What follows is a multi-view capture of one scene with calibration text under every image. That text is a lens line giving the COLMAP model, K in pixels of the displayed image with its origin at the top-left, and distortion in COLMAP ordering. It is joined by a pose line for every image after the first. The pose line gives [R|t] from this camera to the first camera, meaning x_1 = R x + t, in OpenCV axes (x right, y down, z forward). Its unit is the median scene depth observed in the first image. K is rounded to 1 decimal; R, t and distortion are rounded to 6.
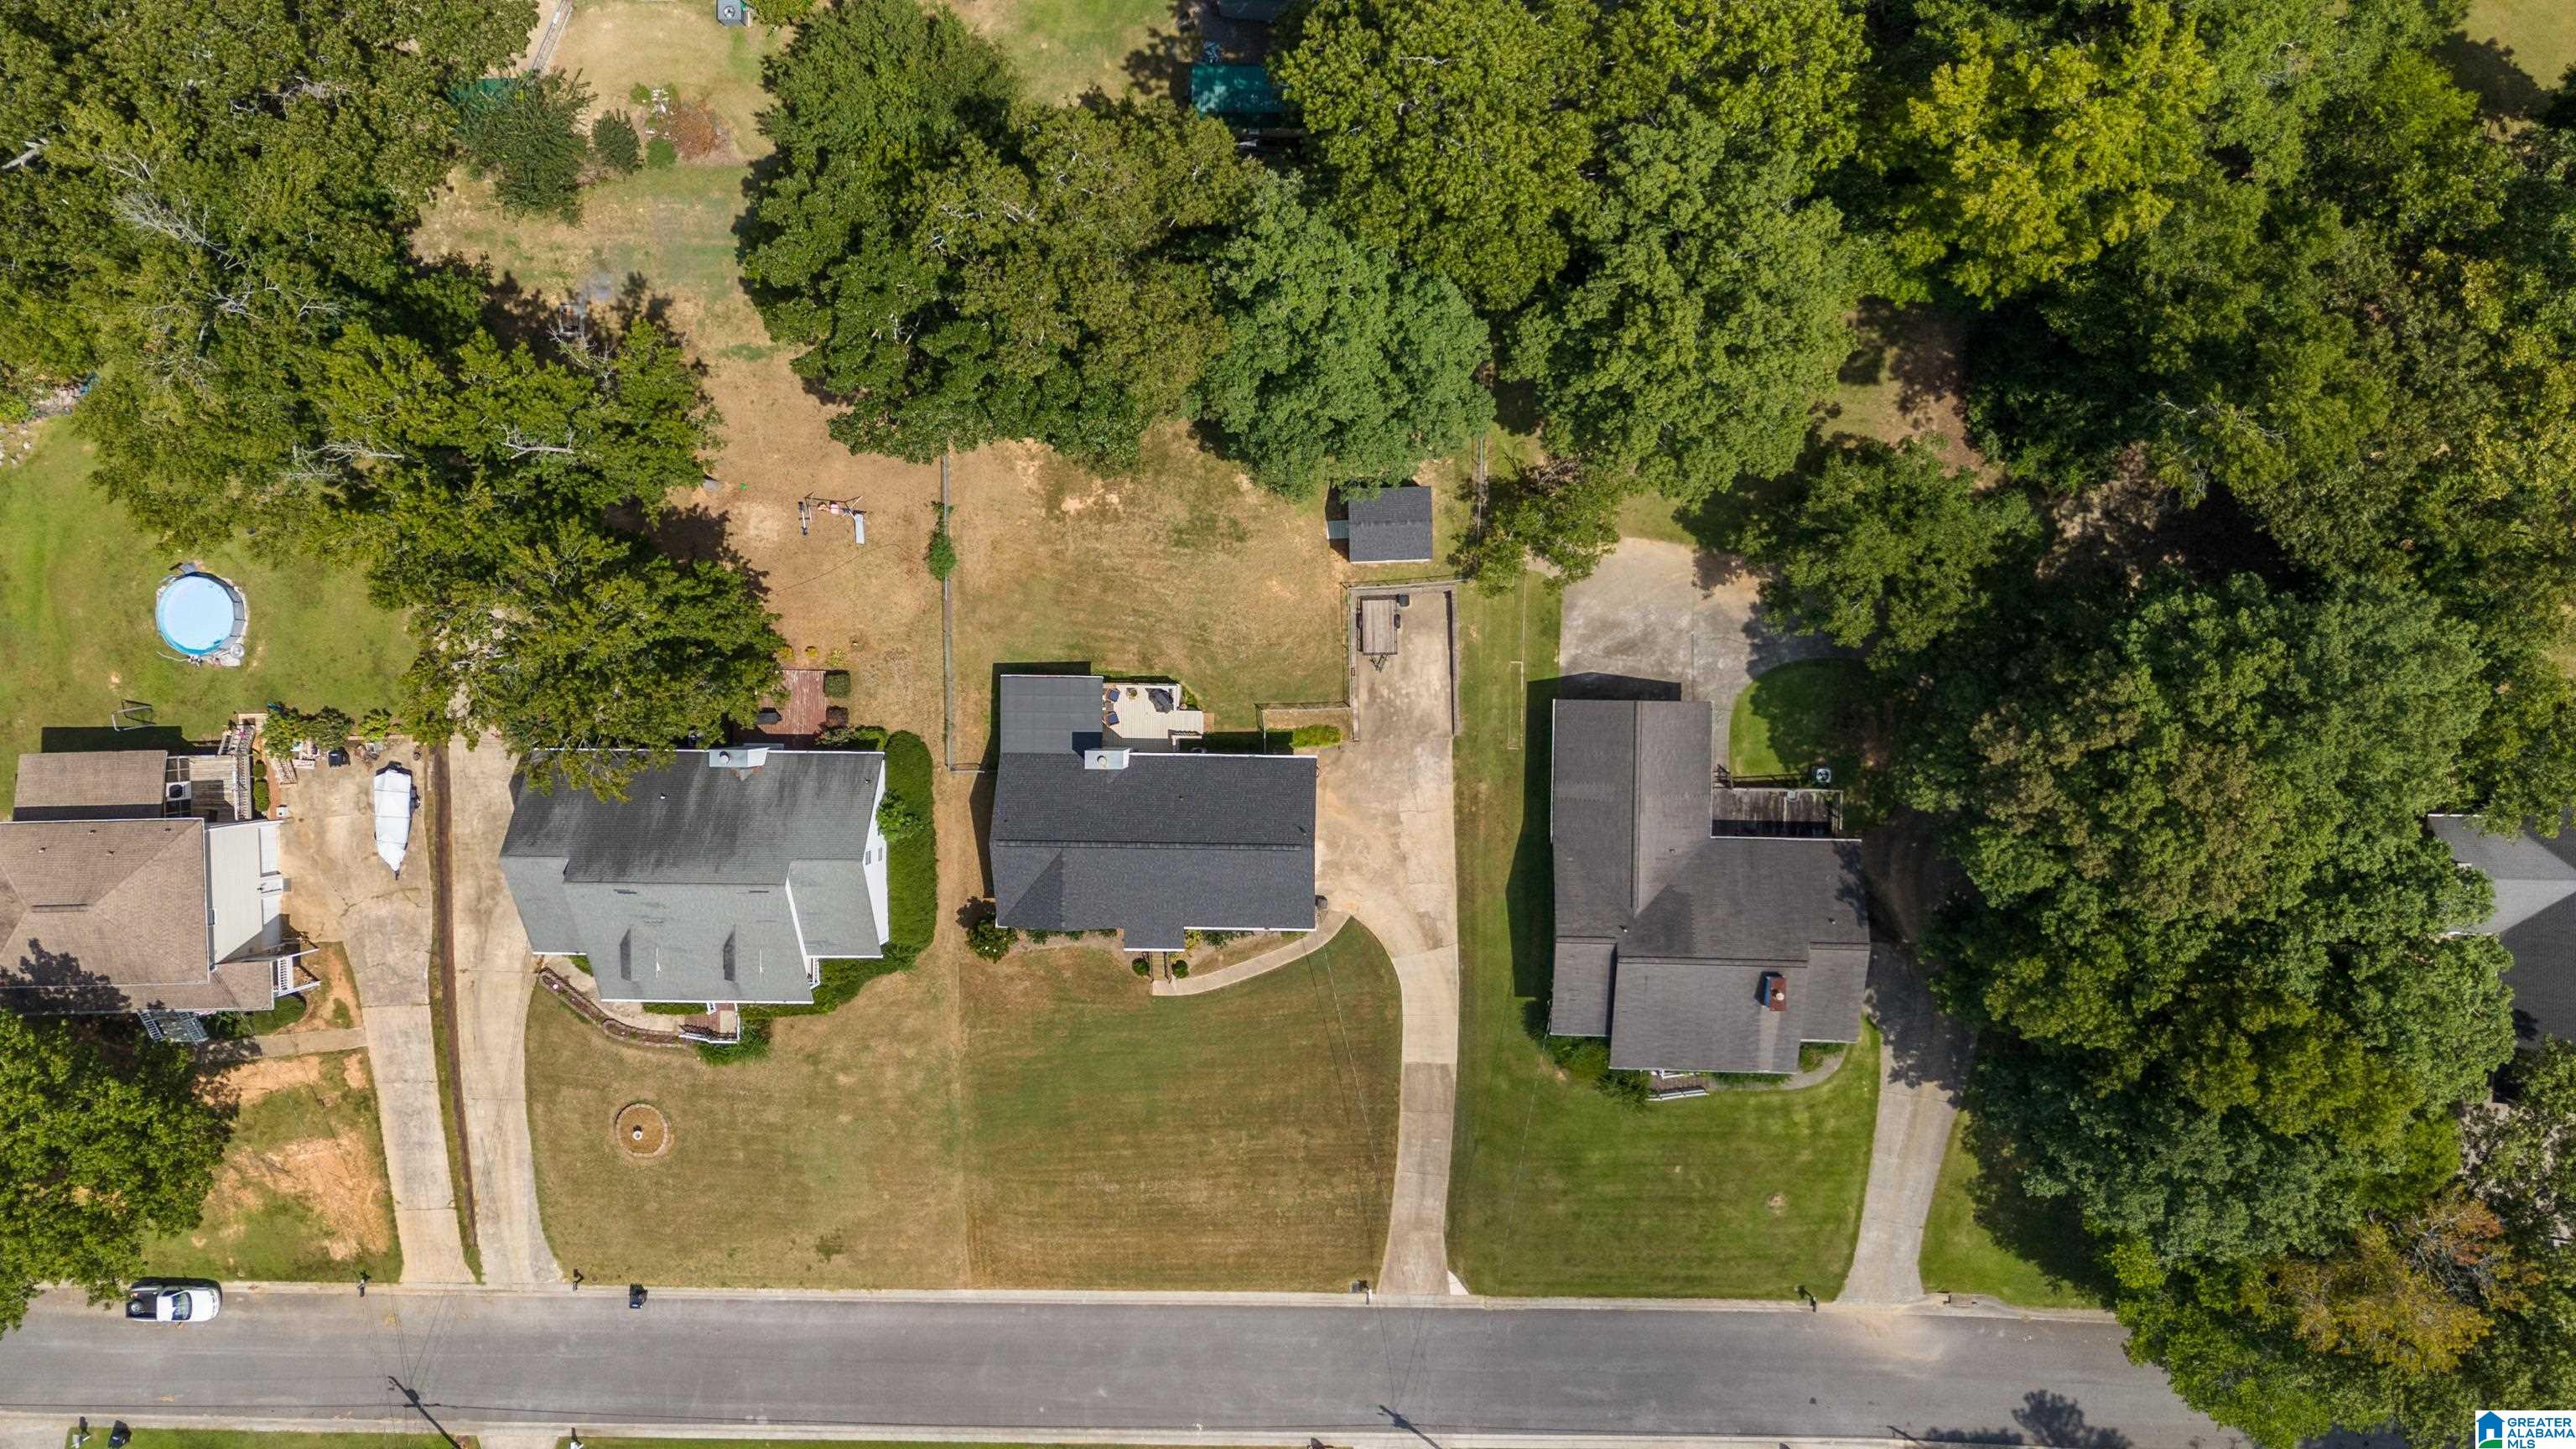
lens RADIAL K [[1868.1, 0, 1280.3], [0, 1868.1, 799.5], [0, 0, 1]] dist [0.083736, -0.080755]
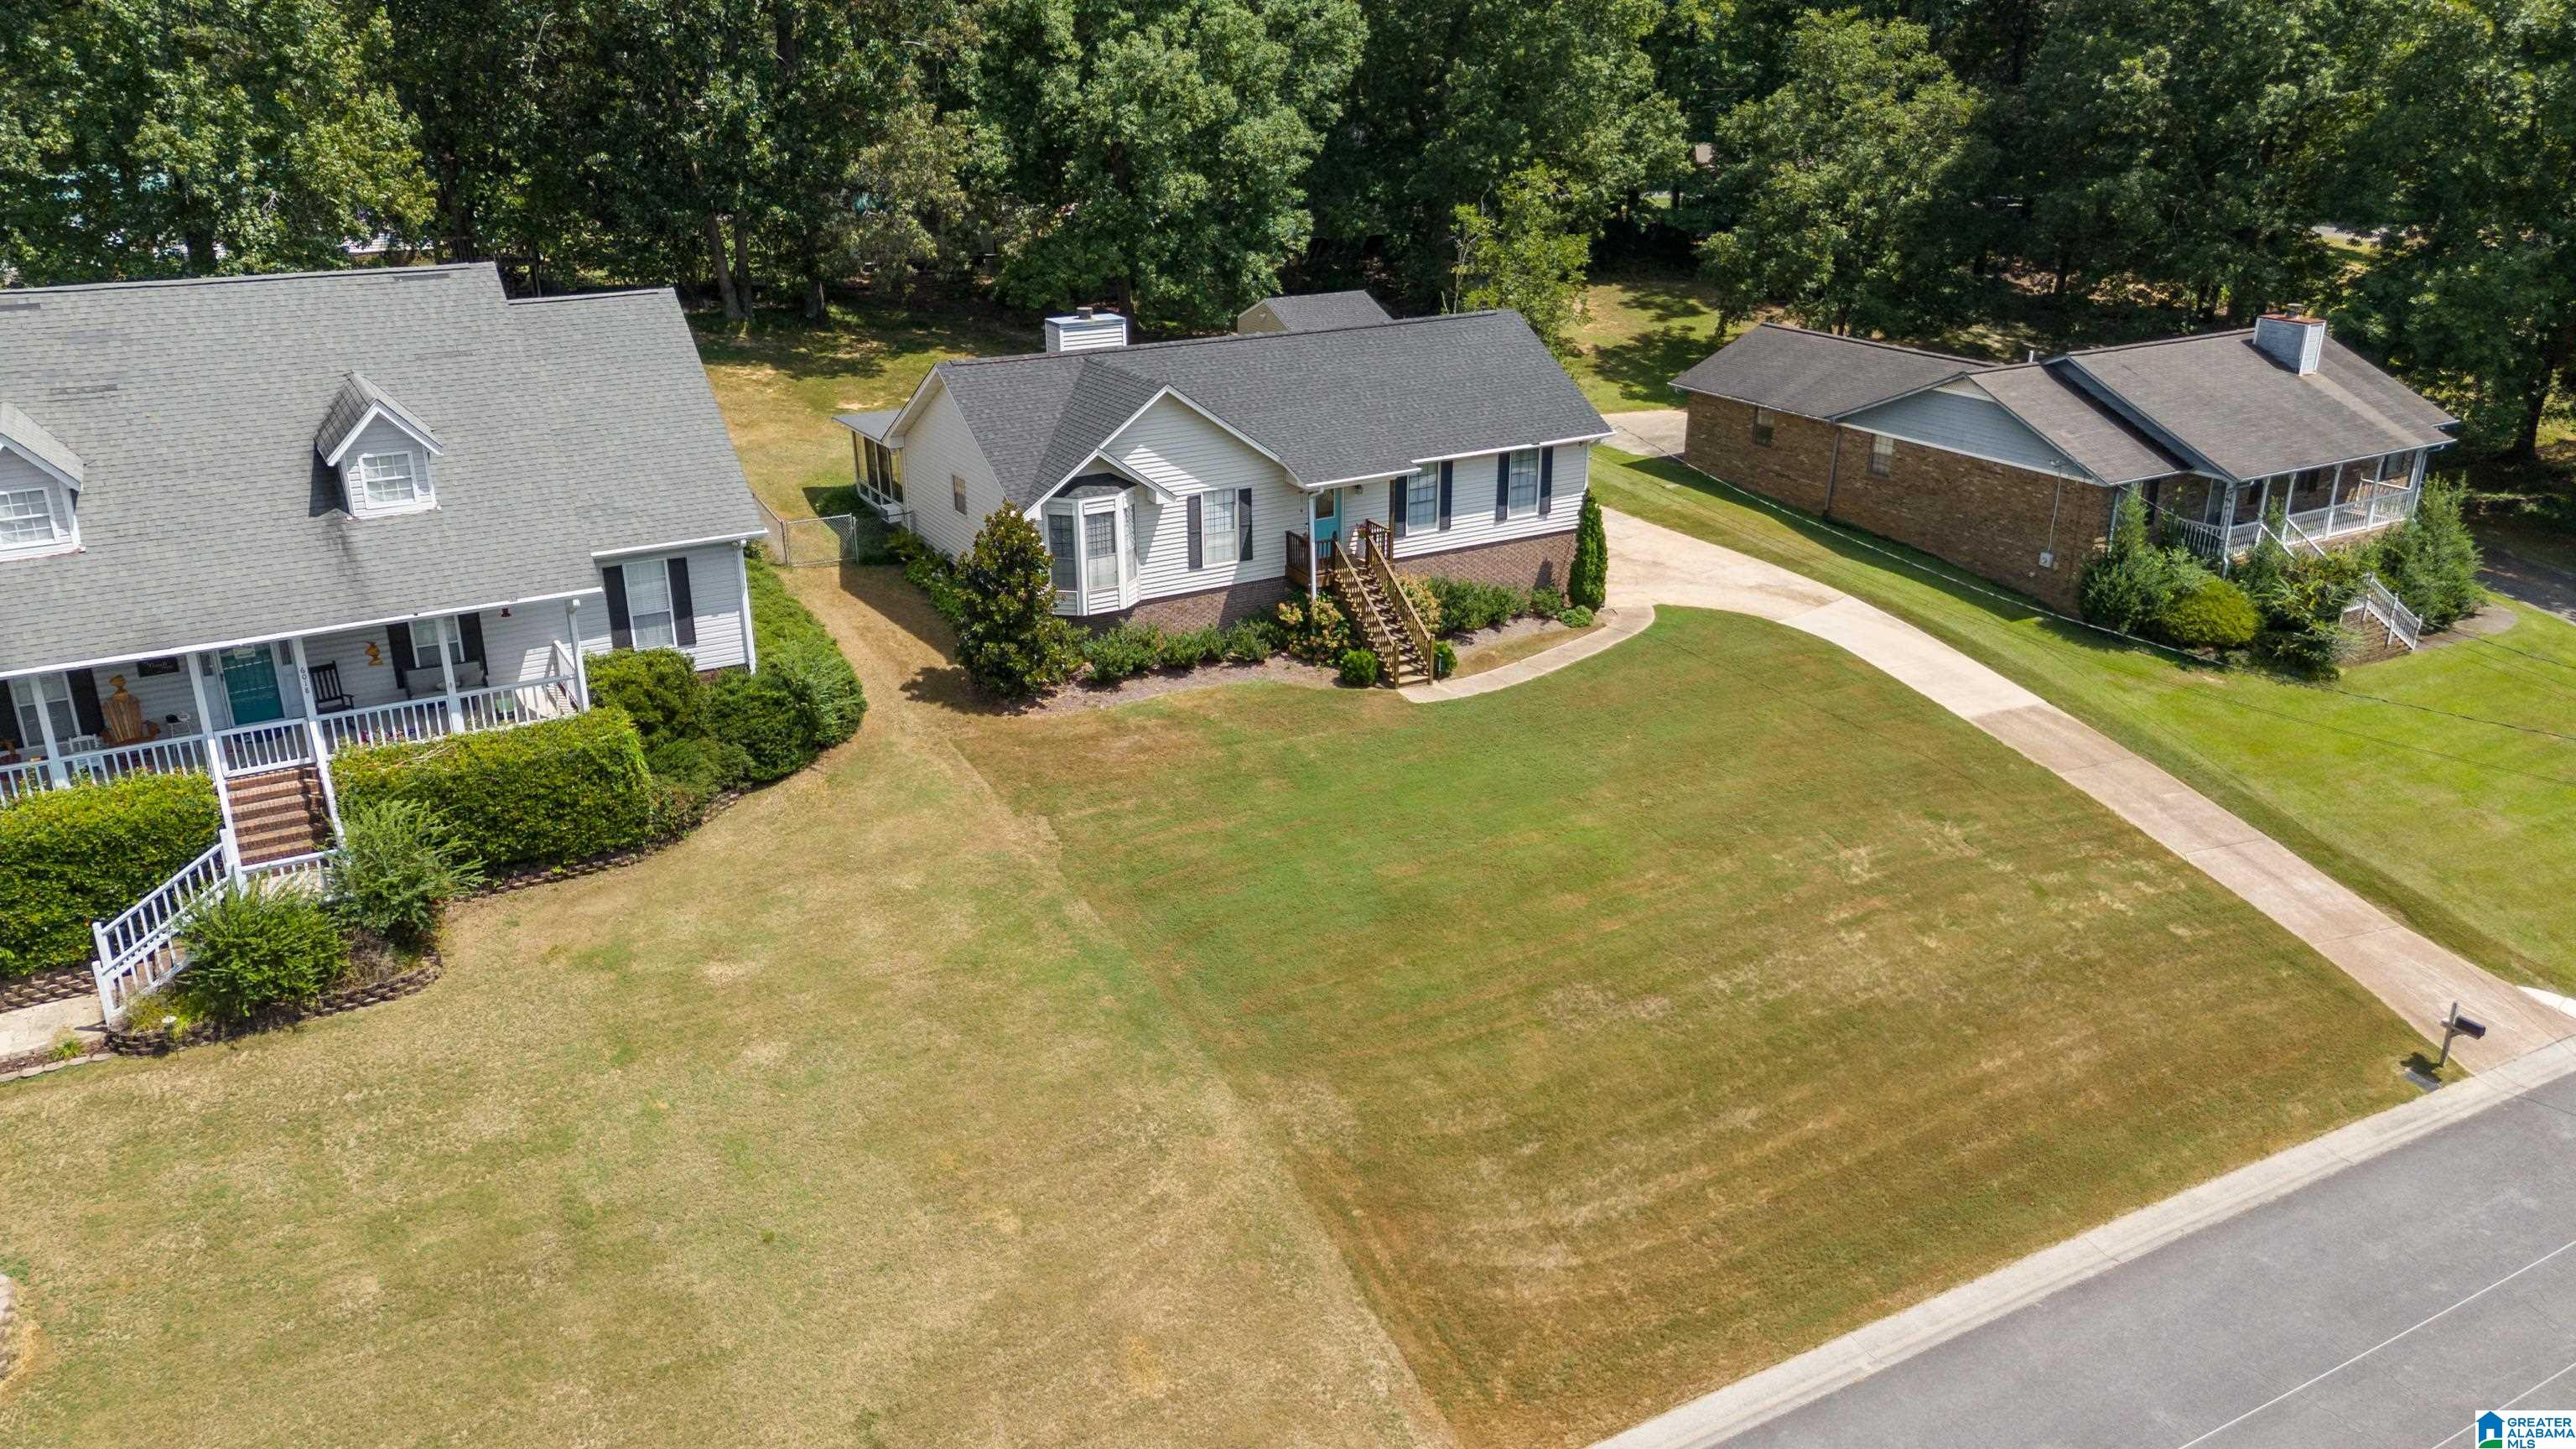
lens RADIAL K [[1868.1, 0, 1280.3], [0, 1868.1, 799.5], [0, 0, 1]] dist [0.083736, -0.080755]
pose [[0.856671, -0.163962, 0.489112, -0.294177], [0.515774, 0.289756, -0.806237, 0.421131], [-0.009531, 0.942952, 0.332793, 0.860330]]
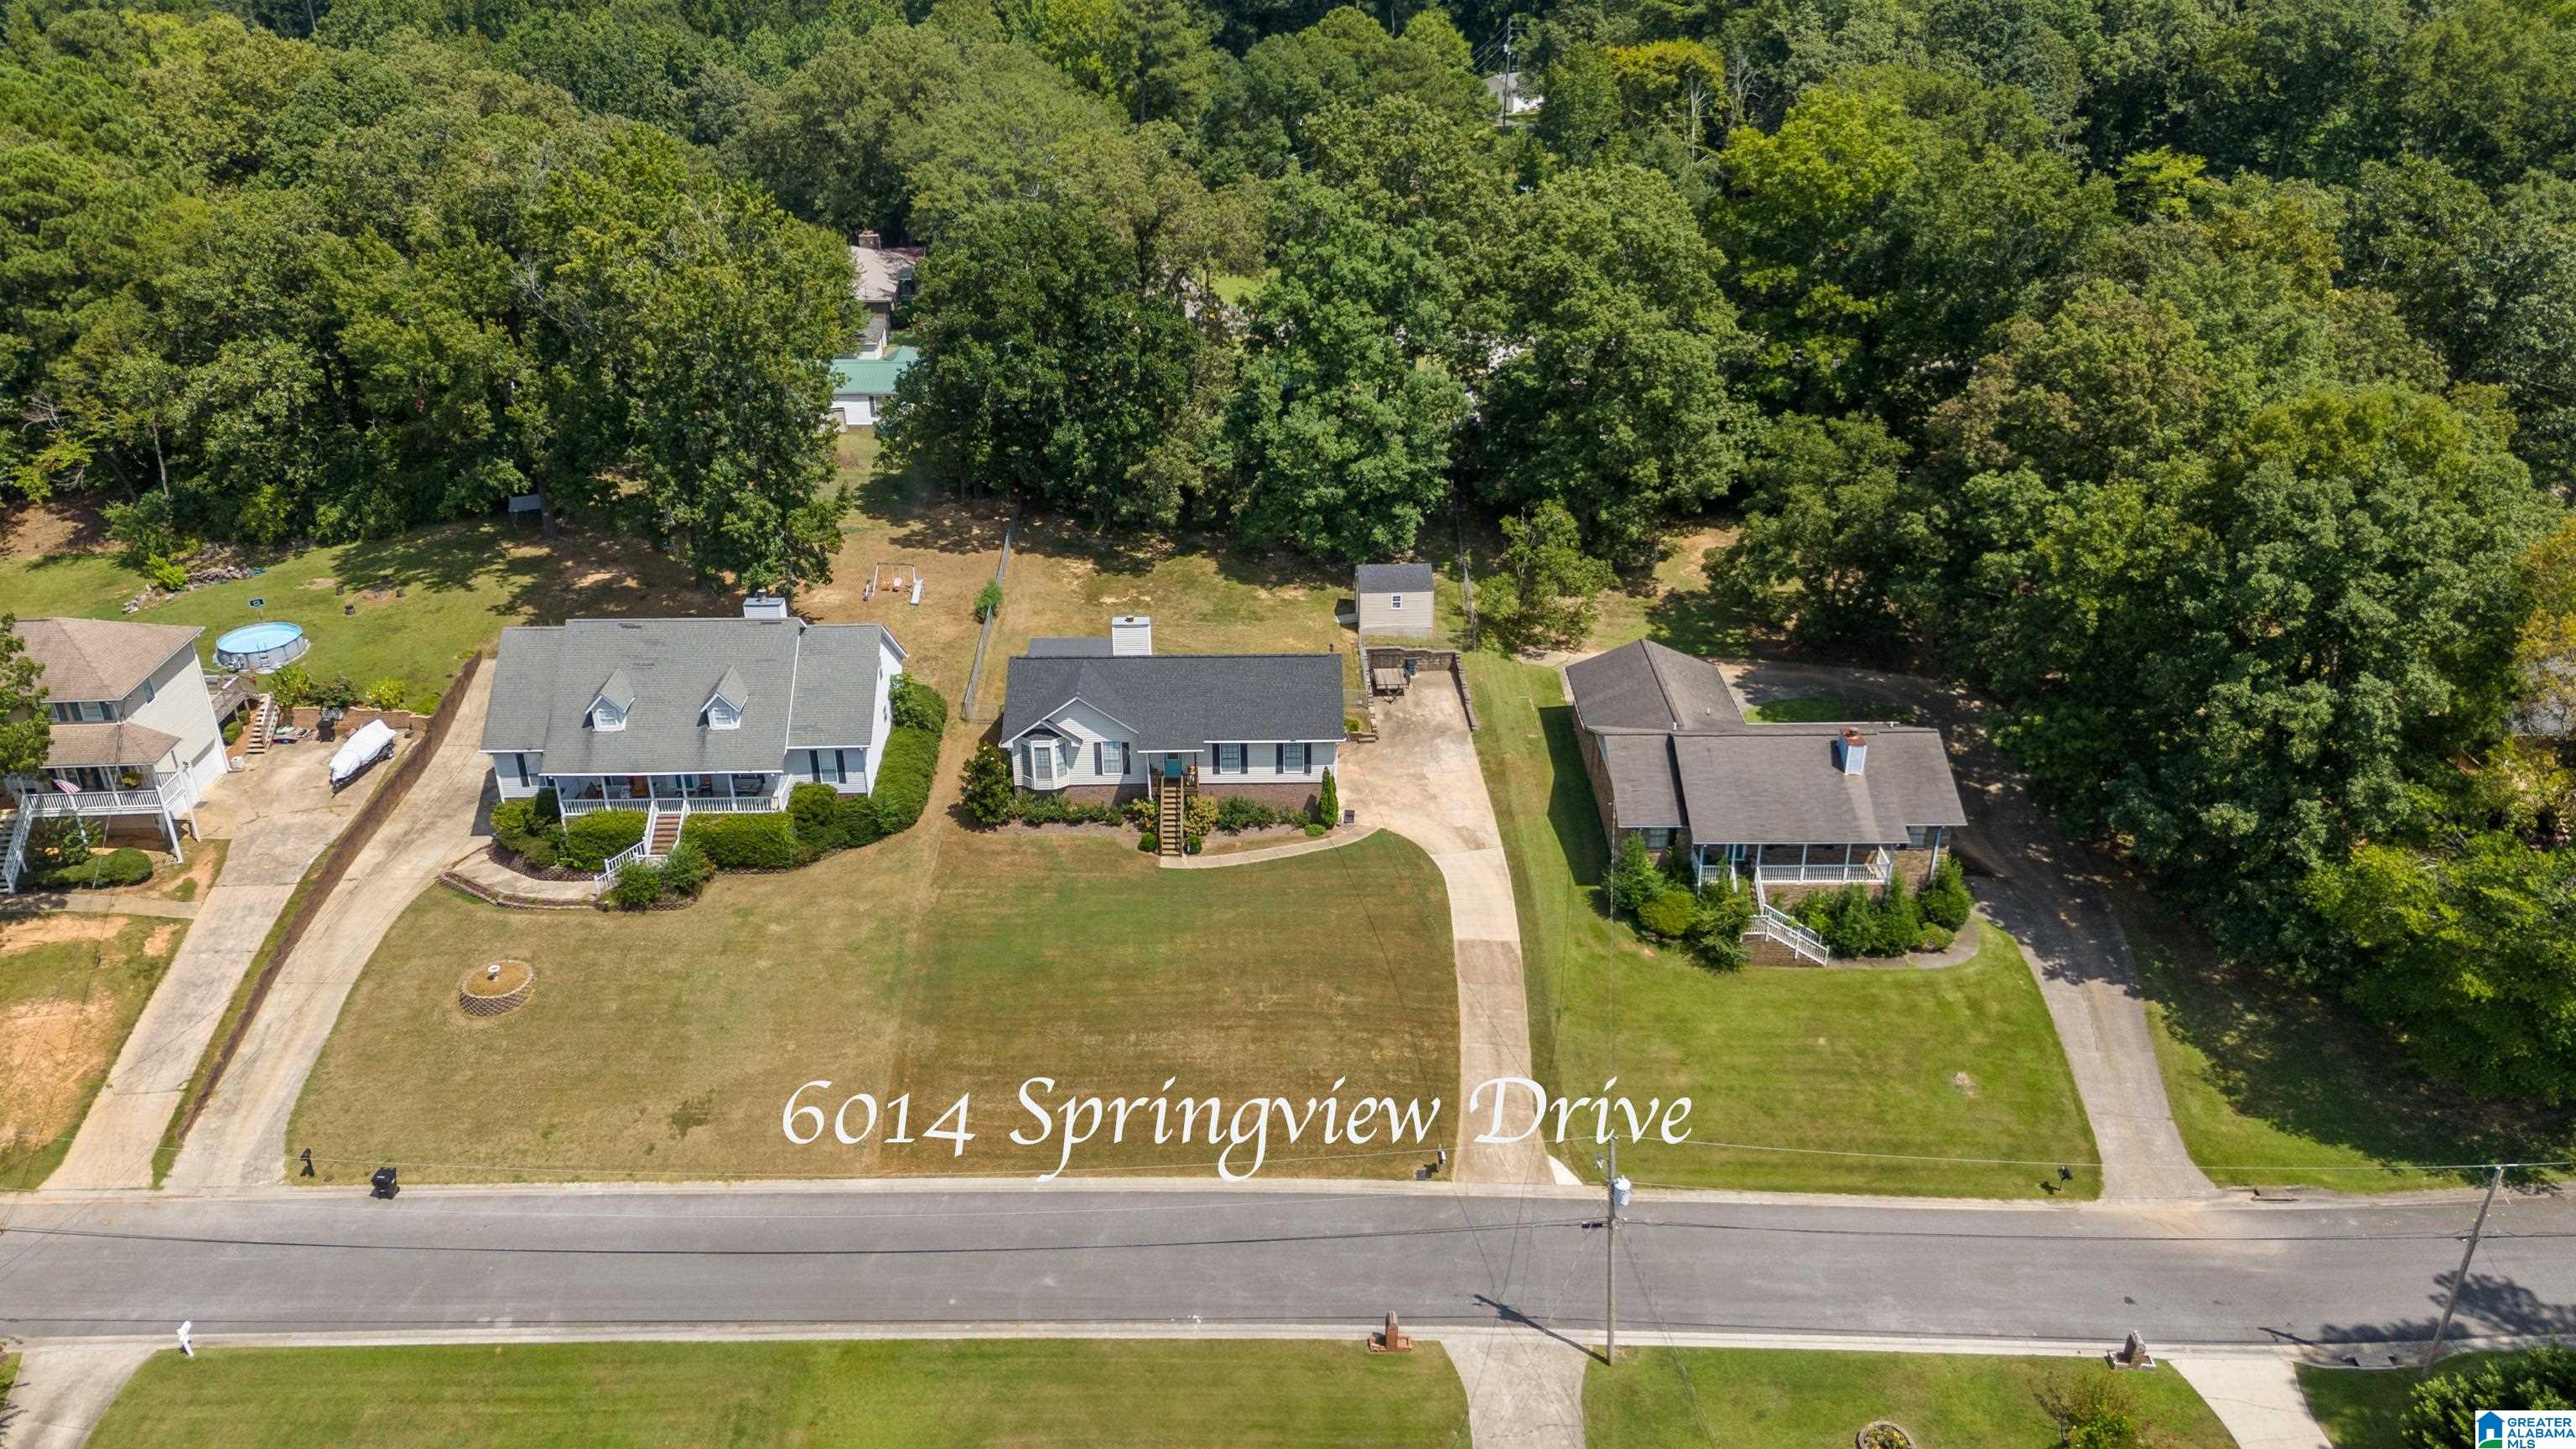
lens RADIAL K [[1868.1, 0, 1280.3], [0, 1868.1, 799.5], [0, 0, 1]] dist [0.083736, -0.080755]
pose [[0.999341, 0.018211, 0.031401, -0.039023], [0.020057, 0.443978, -0.895813, 0.847230], [-0.030255, 0.895852, 0.443321, 0.572021]]
